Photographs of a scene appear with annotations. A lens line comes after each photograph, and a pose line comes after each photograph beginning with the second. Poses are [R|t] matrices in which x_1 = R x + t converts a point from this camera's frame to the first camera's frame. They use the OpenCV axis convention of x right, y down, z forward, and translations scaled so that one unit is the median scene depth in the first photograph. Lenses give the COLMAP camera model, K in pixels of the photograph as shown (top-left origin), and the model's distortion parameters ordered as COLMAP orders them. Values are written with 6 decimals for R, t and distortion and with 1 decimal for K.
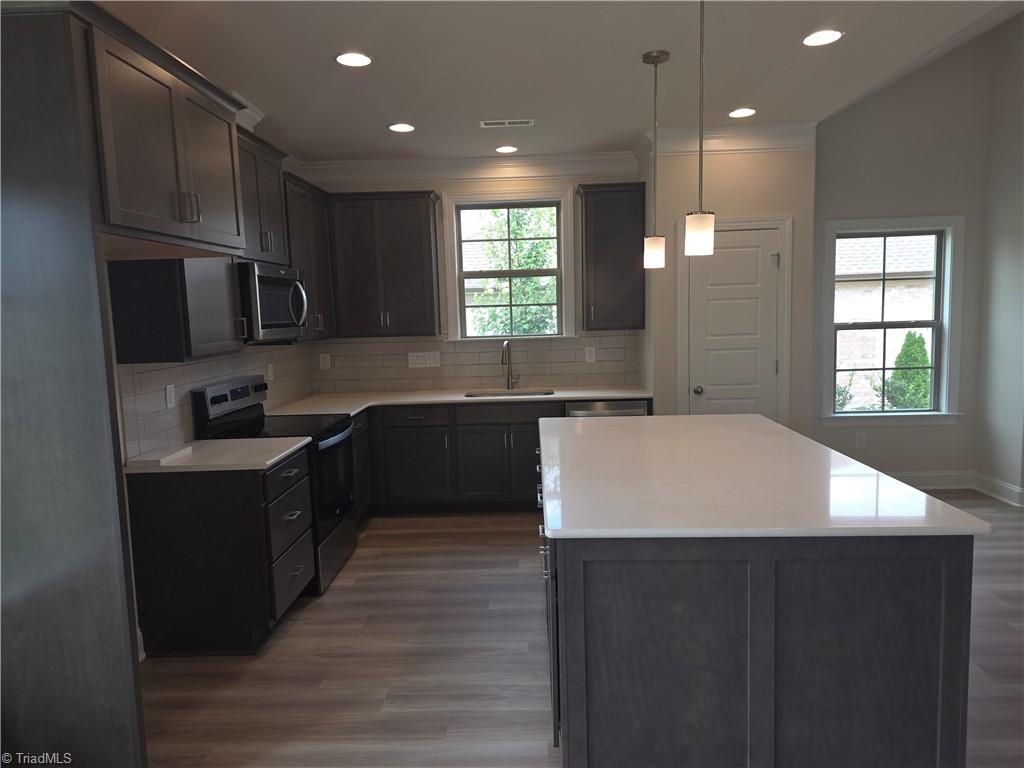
lens RADIAL K [[675.5, 0, 514.4], [0, 675.5, 375.8], [0, 0, 1]] dist [0.042102, -0.032671]
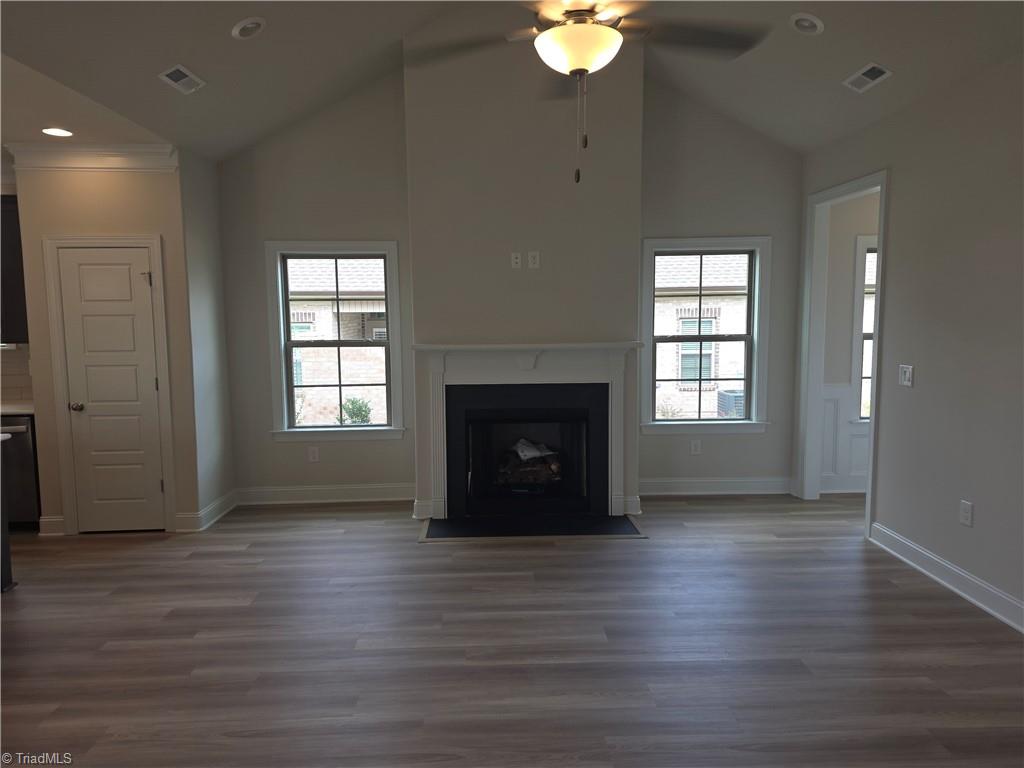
lens RADIAL K [[675.5, 0, 522.6], [0, 675.5, 374.9], [0, 0, 1]] dist [0.042102, -0.032671]
pose [[0.994917, 0.011136, 0.100079, 0.697541], [-0.010260, 0.999905, -0.009255, -0.019251], [-0.100172, 0.008181, 0.994936, -0.052539]]
